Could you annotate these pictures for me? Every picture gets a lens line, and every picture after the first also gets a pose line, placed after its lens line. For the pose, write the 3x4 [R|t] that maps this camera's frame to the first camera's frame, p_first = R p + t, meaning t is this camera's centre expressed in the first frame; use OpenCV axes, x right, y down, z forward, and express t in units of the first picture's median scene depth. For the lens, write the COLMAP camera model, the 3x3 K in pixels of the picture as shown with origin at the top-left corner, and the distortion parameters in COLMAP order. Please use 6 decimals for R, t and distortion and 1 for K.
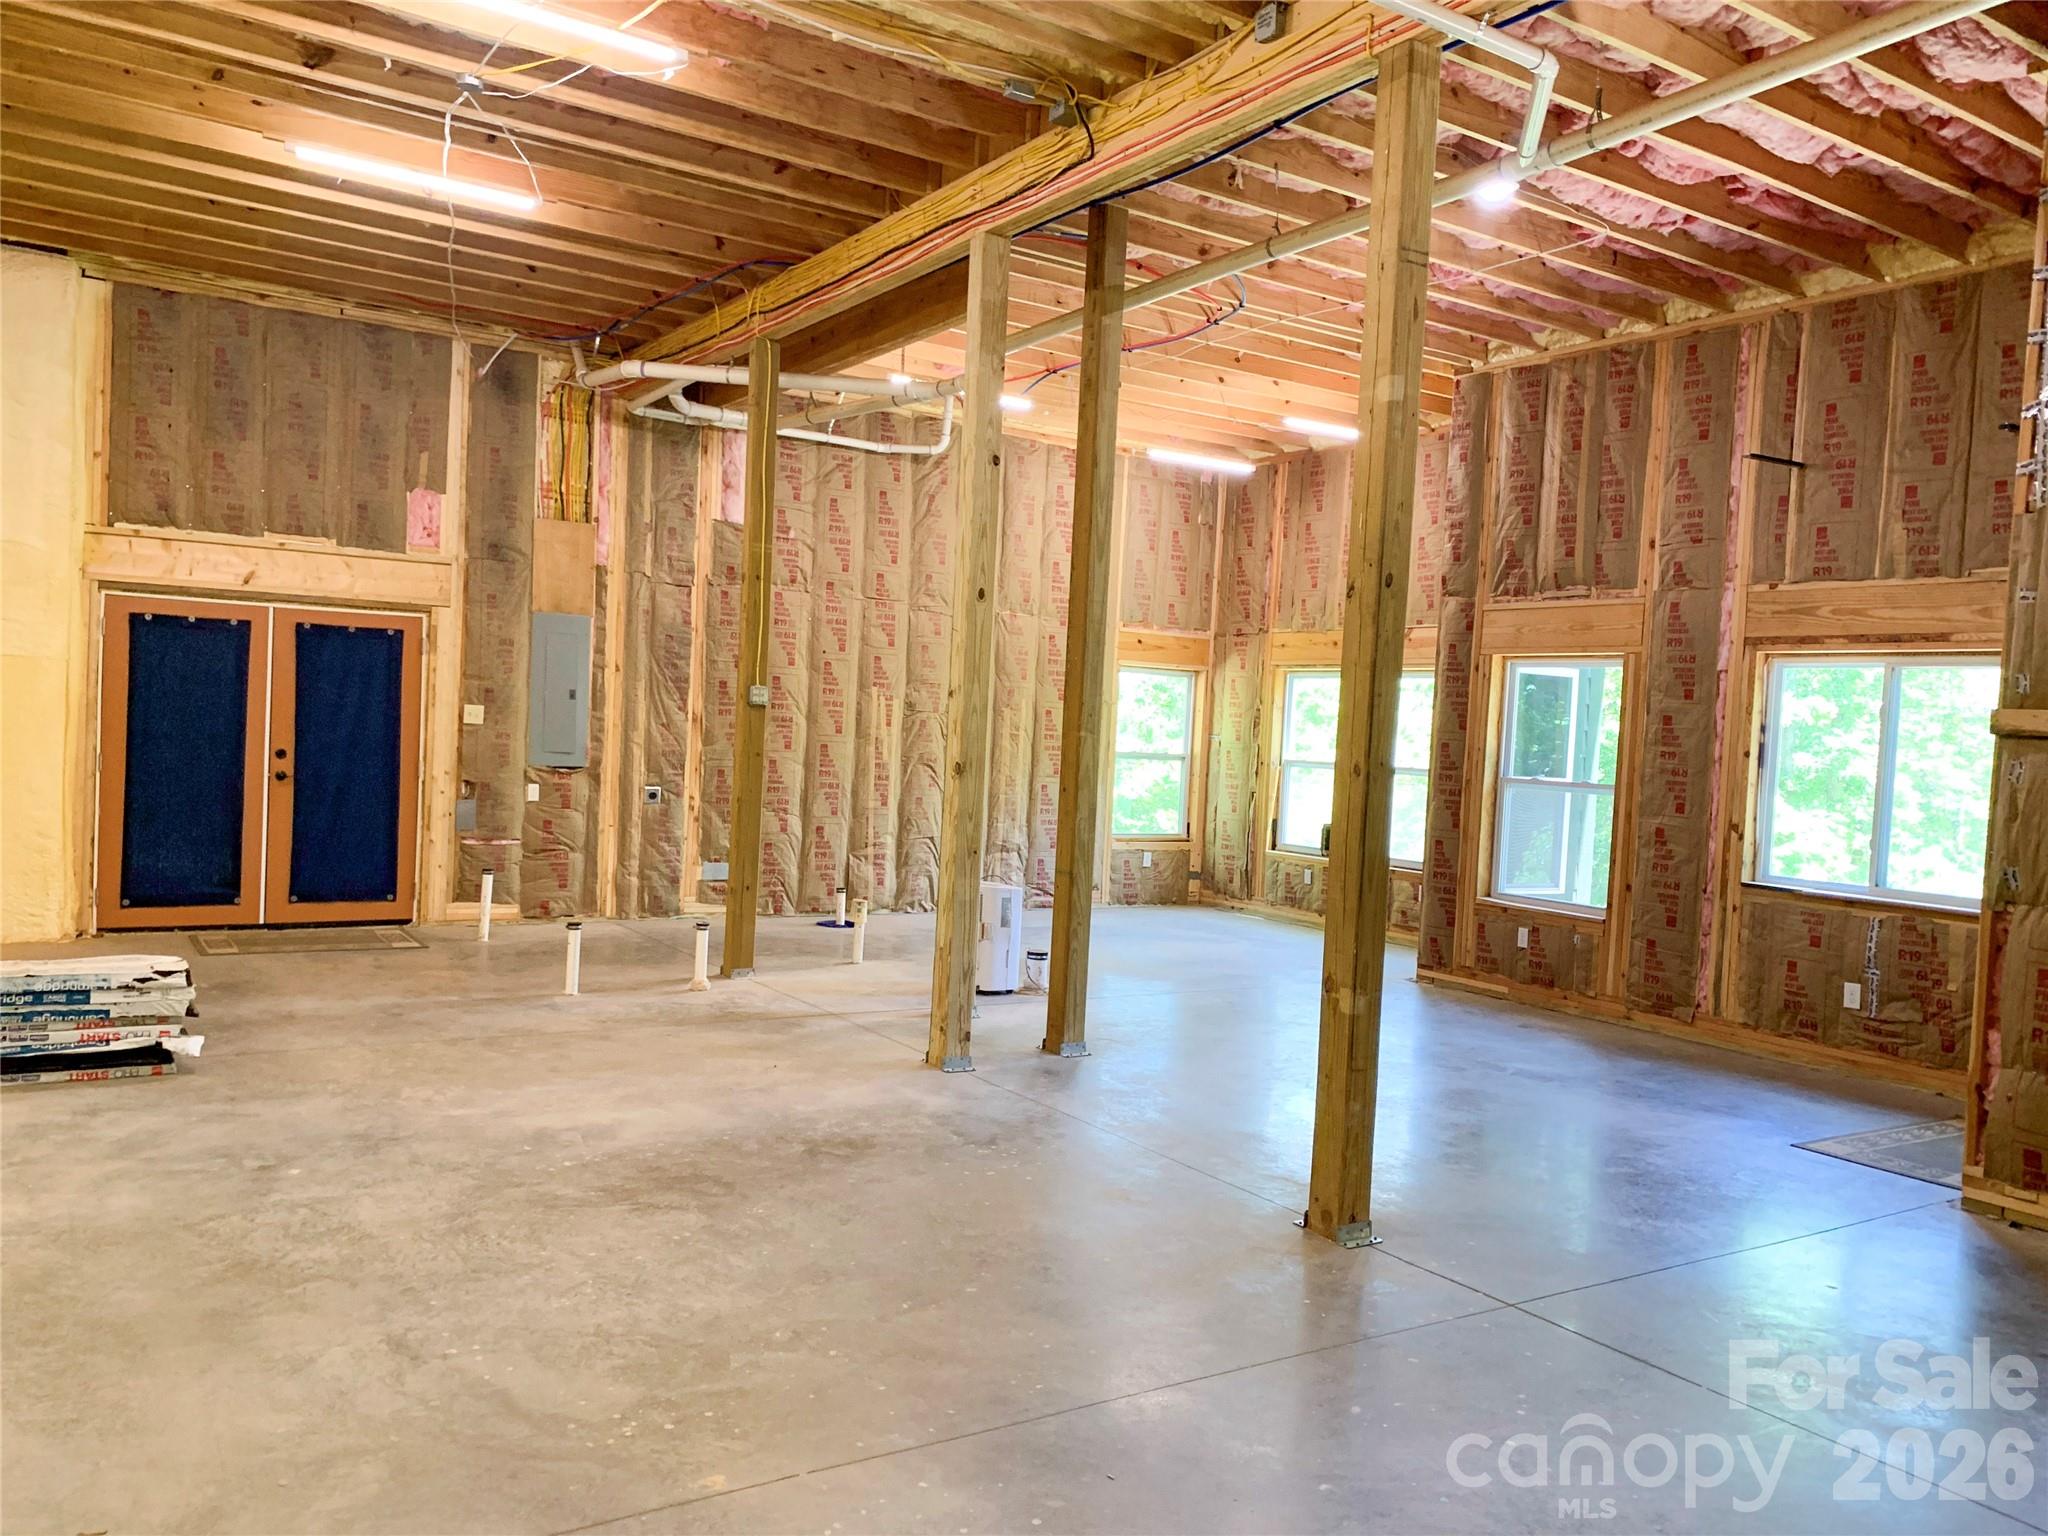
lens RADIAL K [[1576.0, 0, 1040.6], [0, 1576.0, 801.3], [0, 0, 1]] dist [0.022709, -0.029788]
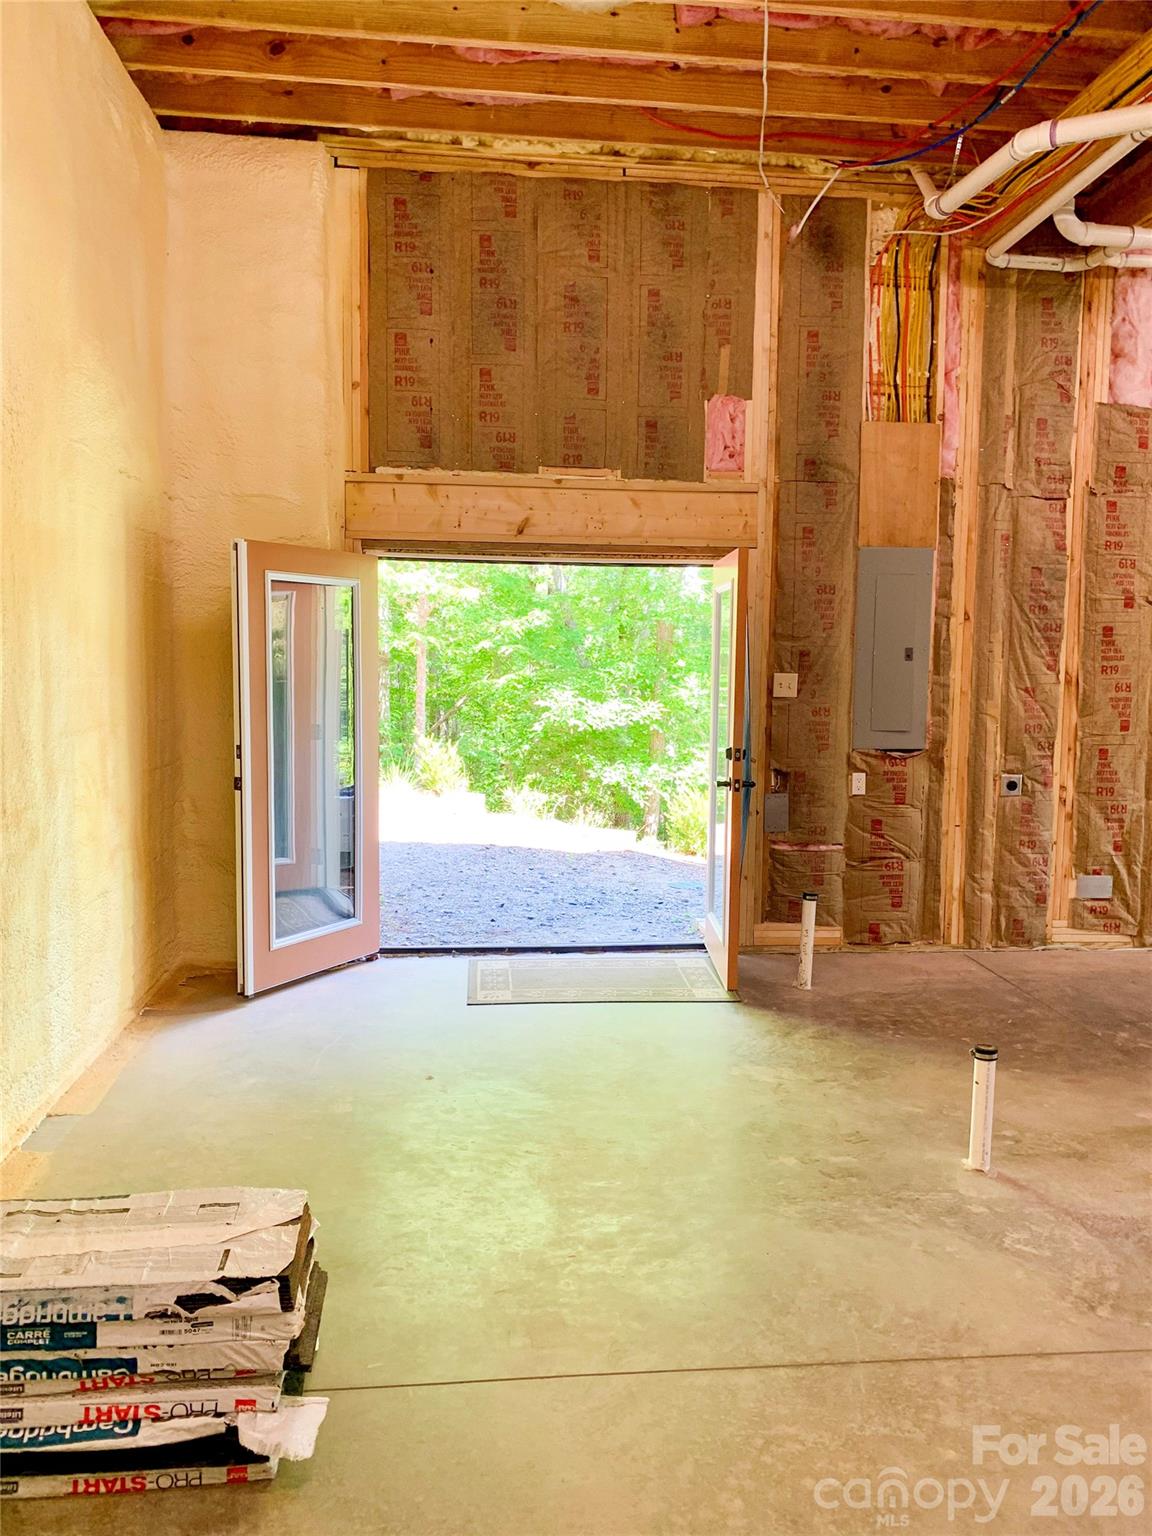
lens RADIAL K [[1182.0, 0, 580.7], [0, 1182.0, 765.5], [0, 0, 1]] dist [0.022709, -0.029788]
pose [[0.887308, 0.000488, -0.461178, -0.175626], [0.009962, 0.999746, 0.020224, -0.027595], [0.461070, -0.022539, 0.887077, 0.426170]]
